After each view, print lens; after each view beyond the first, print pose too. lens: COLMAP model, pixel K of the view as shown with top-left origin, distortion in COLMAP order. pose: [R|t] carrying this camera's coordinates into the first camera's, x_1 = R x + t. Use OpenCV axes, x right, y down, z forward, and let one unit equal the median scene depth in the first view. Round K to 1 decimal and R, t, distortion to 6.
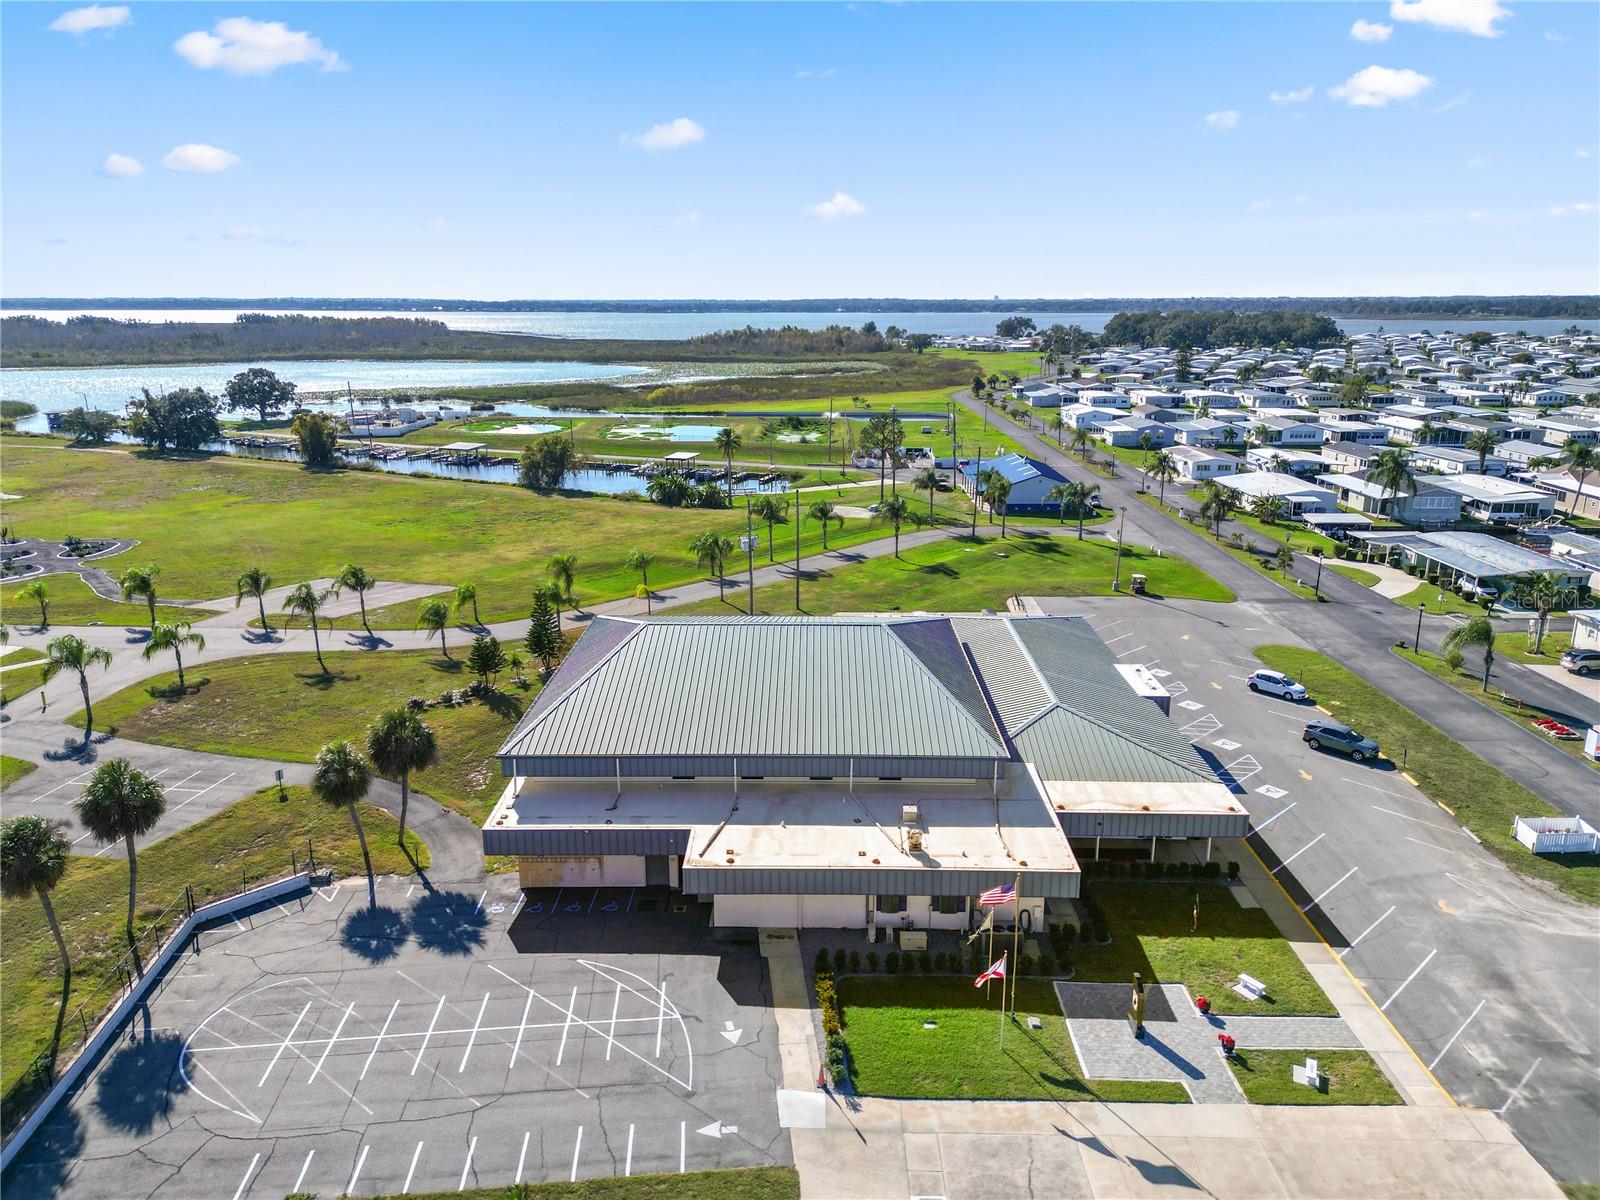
lens RADIAL K [[1117.6, 0, 800.0], [0, 1117.6, 600.0], [0, 0, 1]] dist [0.082262, -0.089793]
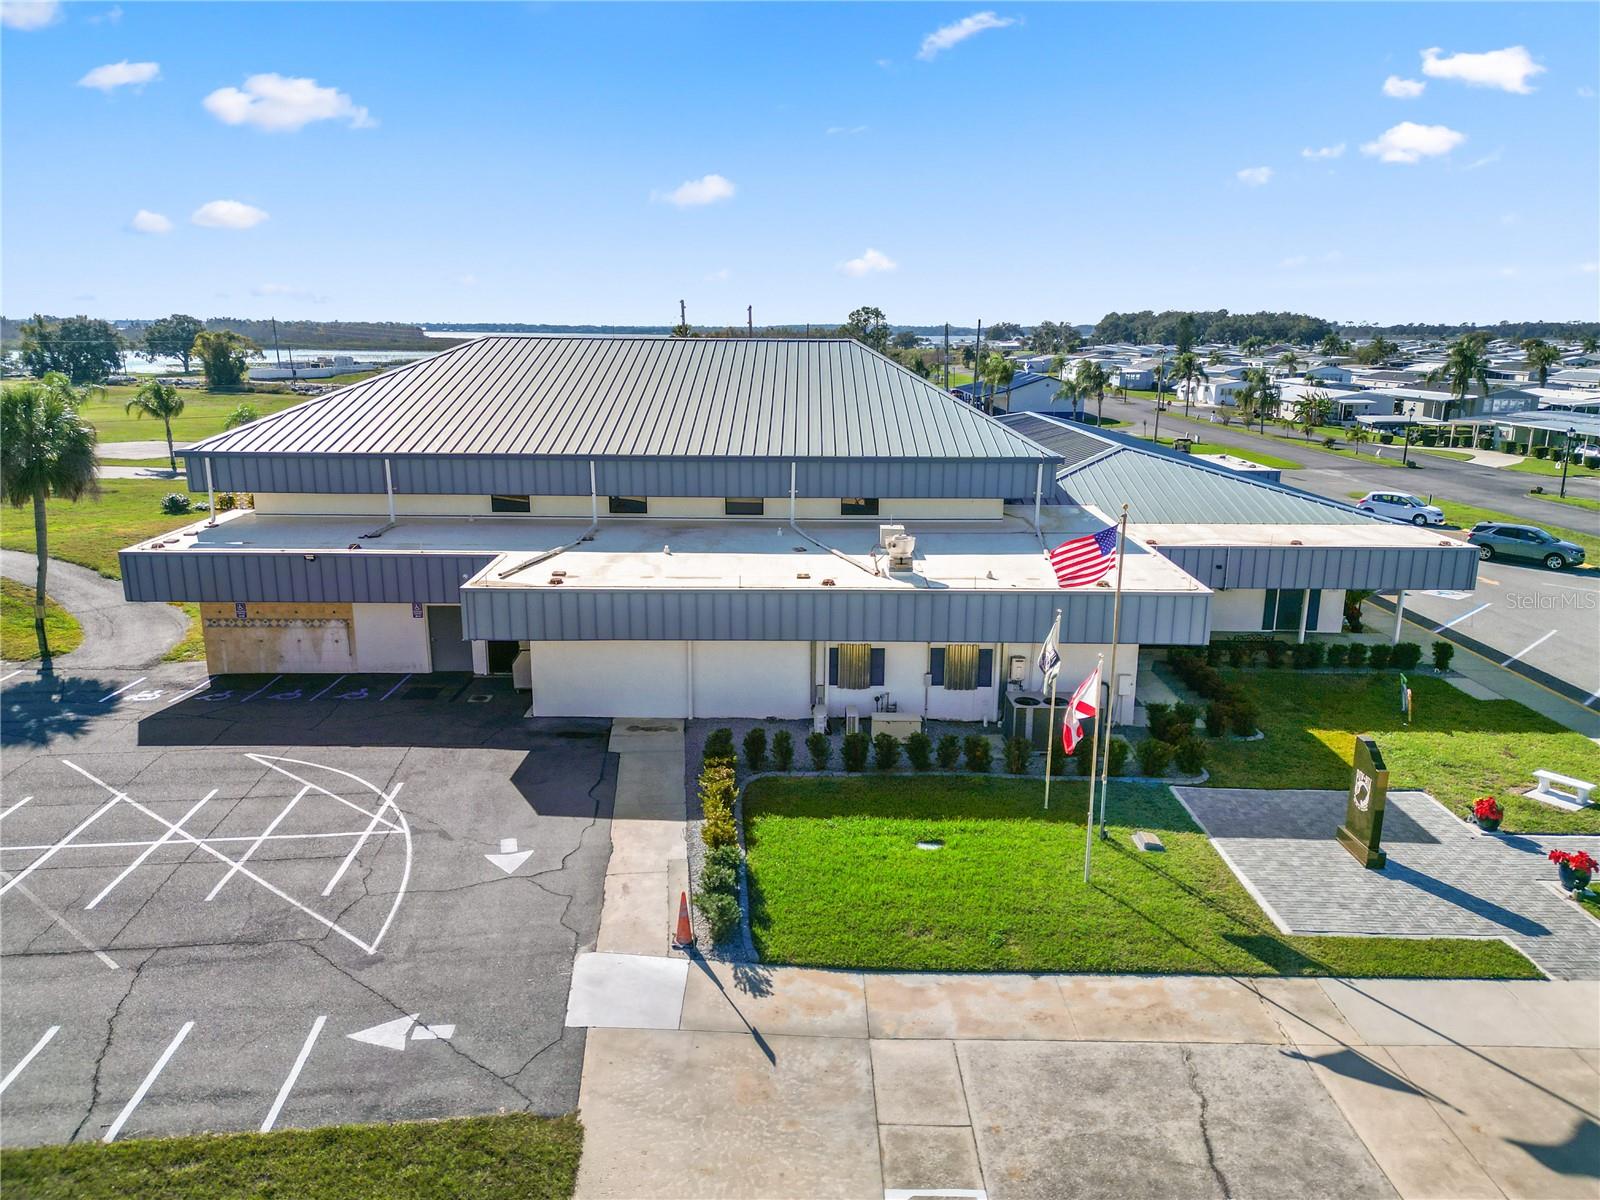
lens RADIAL K [[1117.6, 0, 800.0], [0, 1117.6, 600.0], [0, 0, 1]] dist [0.082262, -0.089793]
pose [[0.999918, 0.003545, 0.012322, 0.046187], [-0.003239, 0.999687, -0.024817, 0.246213], [-0.012406, 0.024776, 0.999616, 0.451700]]
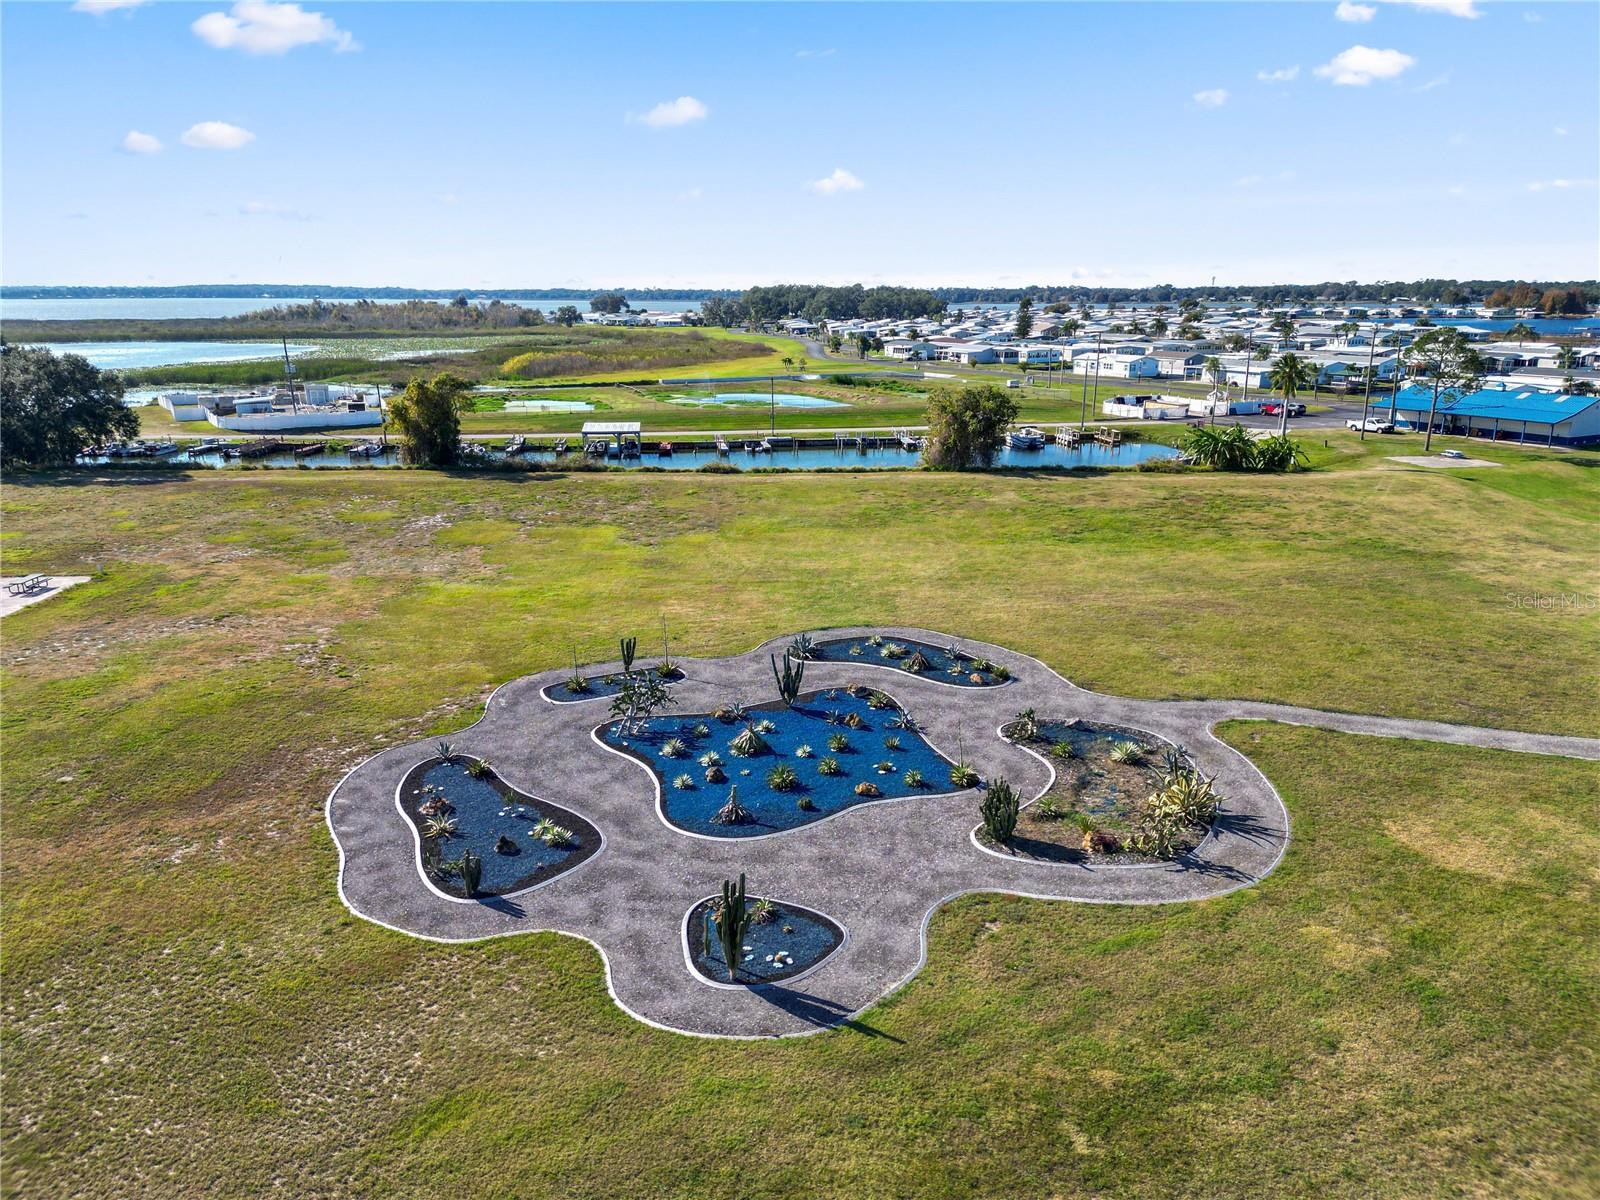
lens RADIAL K [[1117.6, 0, 800.0], [0, 1117.6, 600.0], [0, 0, 1]] dist [0.082262, -0.089793]
pose [[0.876891, -0.126101, 0.463855, -2.100683], [0.123476, 0.991688, 0.036172, -0.212213], [-0.464561, 0.025556, 0.885172, 1.657443]]
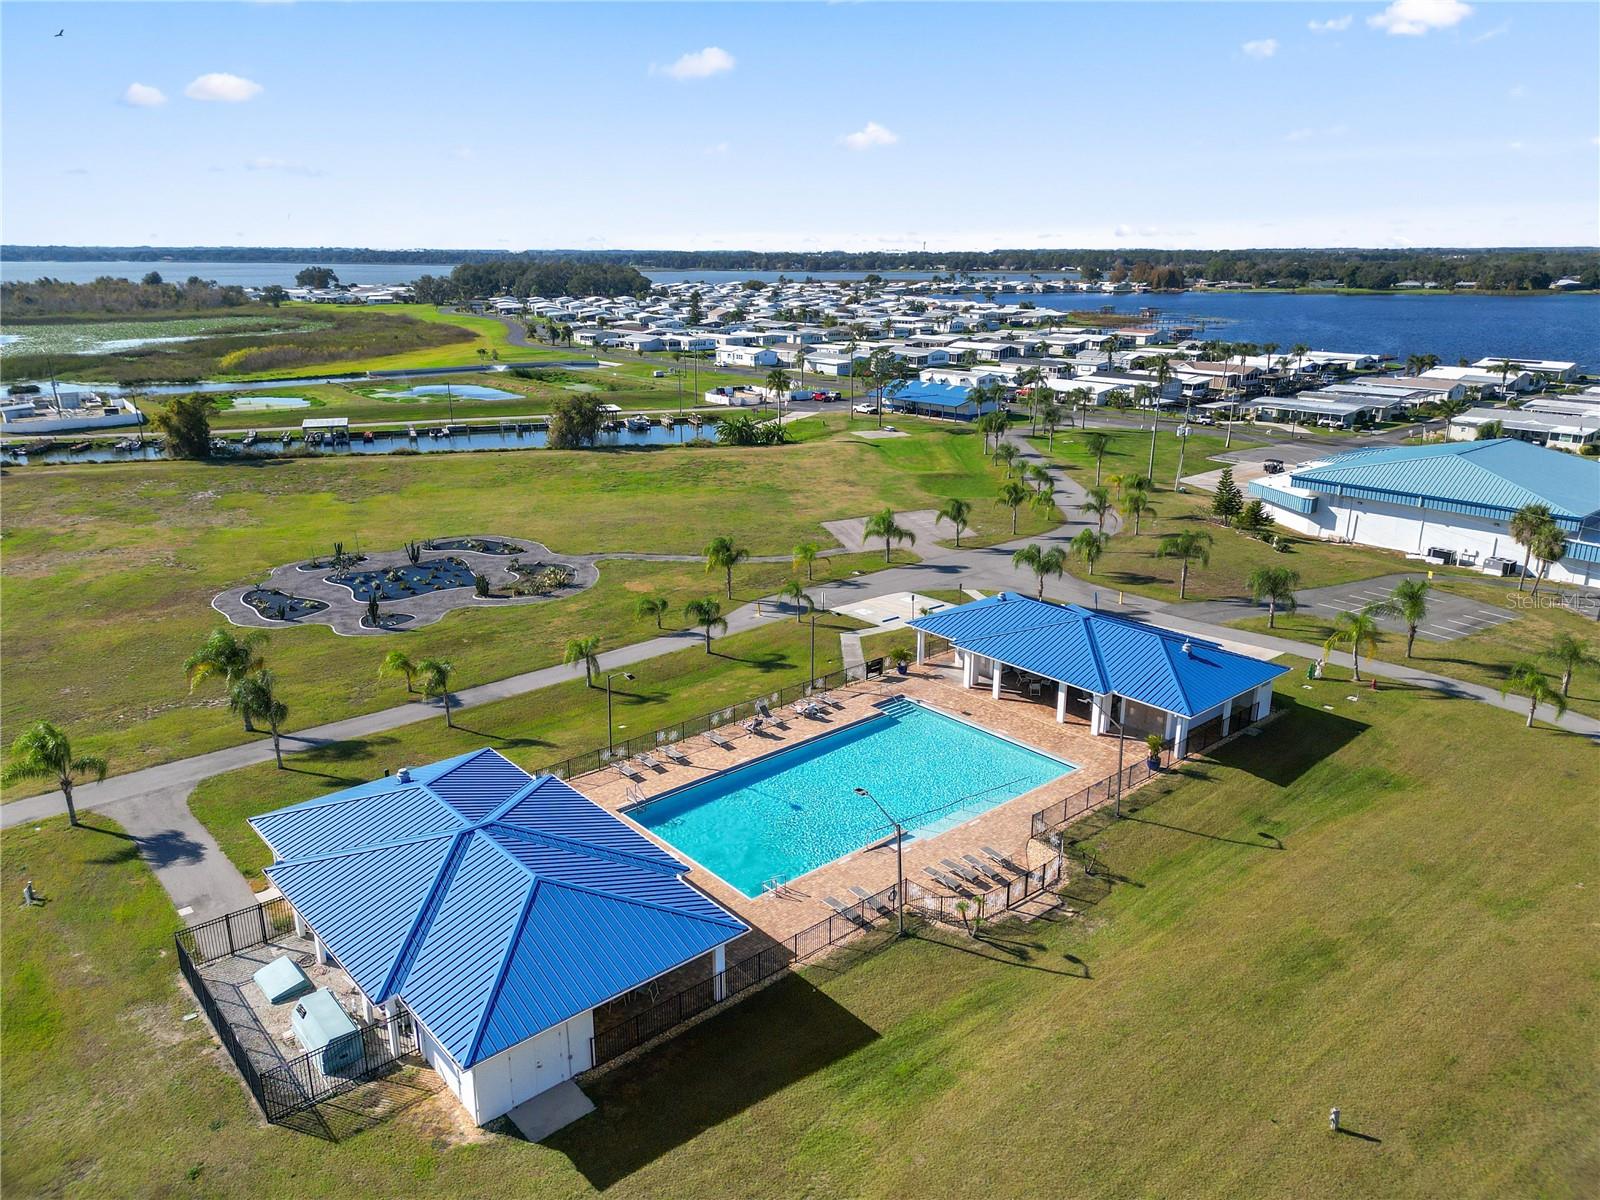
lens RADIAL K [[1117.6, 0, 800.0], [0, 1117.6, 600.0], [0, 0, 1]] dist [0.082262, -0.089793]
pose [[0.747351, -0.194444, 0.635341, -2.485720], [0.168979, 0.980402, 0.101280, -0.128269], [-0.642583, 0.031667, 0.765562, 0.471453]]
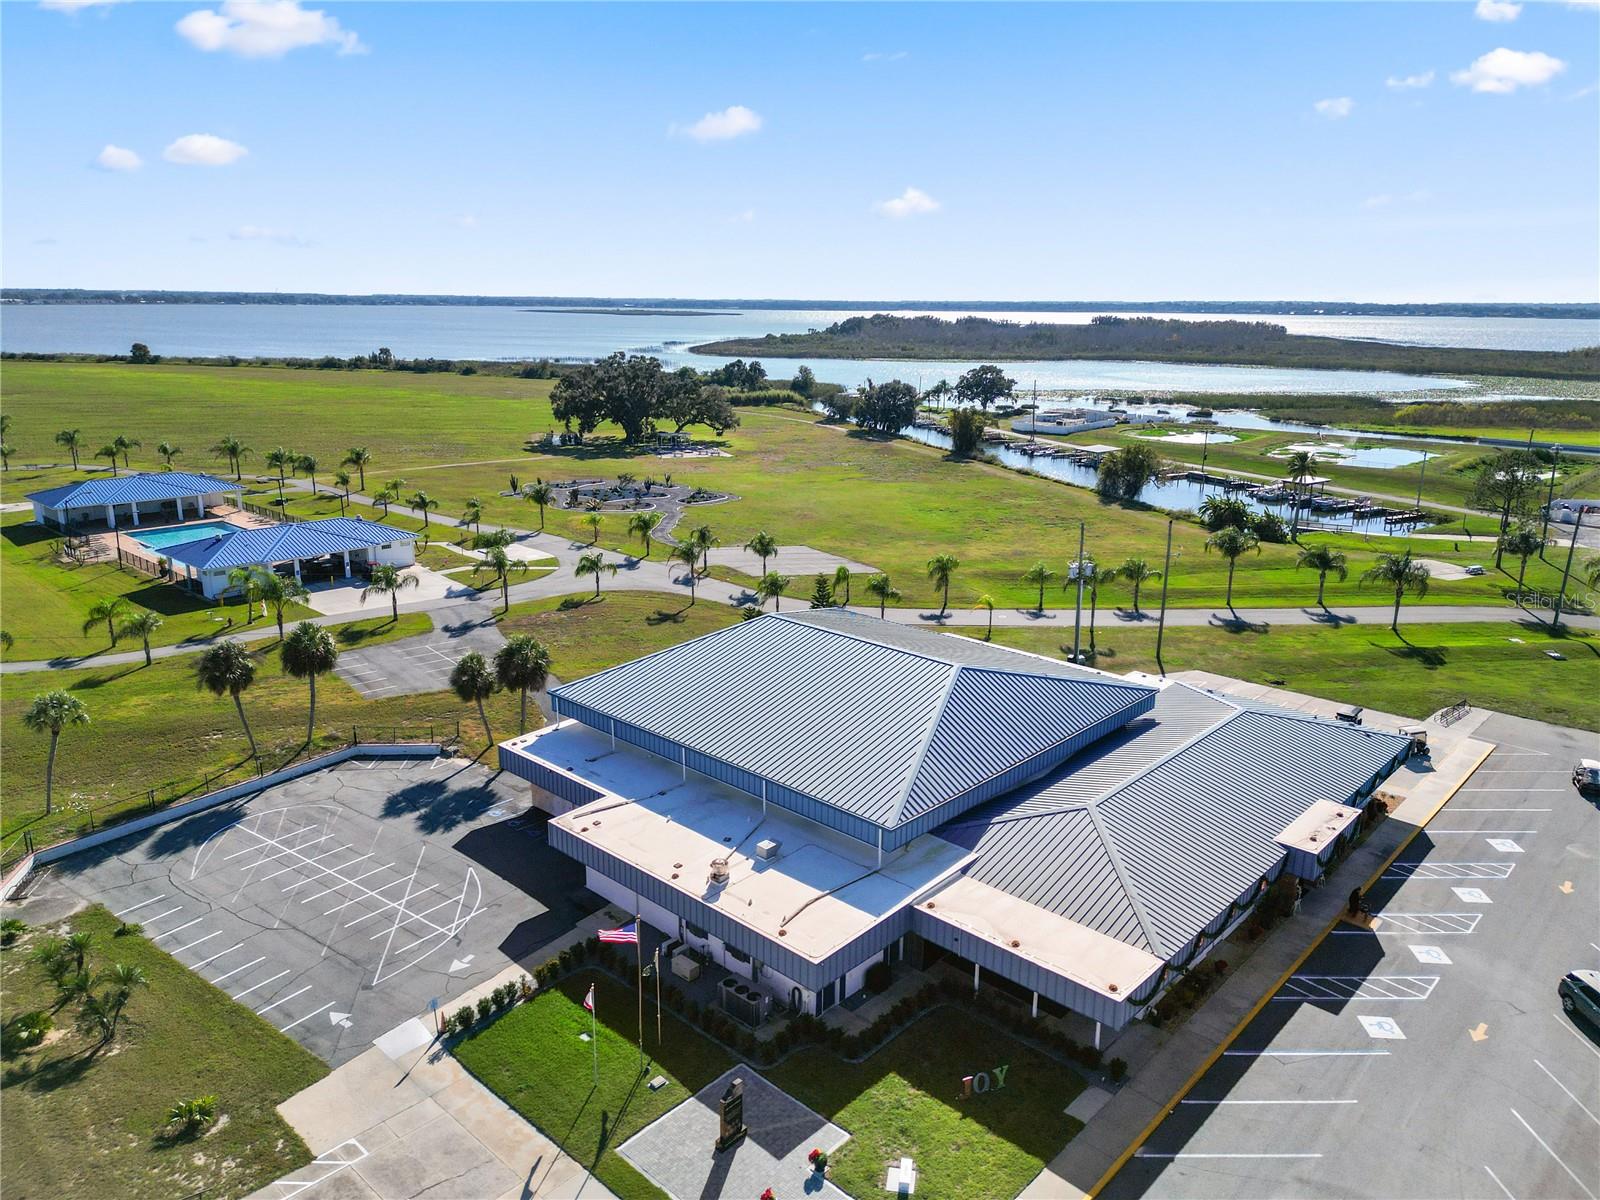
lens RADIAL K [[1117.6, 0, 800.0], [0, 1117.6, 600.0], [0, 0, 1]] dist [0.082262, -0.089793]
pose [[0.744359, 0.181464, -0.642651, 0.713678], [-0.182990, 0.980961, 0.065042, -0.085461], [0.642219, 0.069184, 0.763393, 0.291938]]
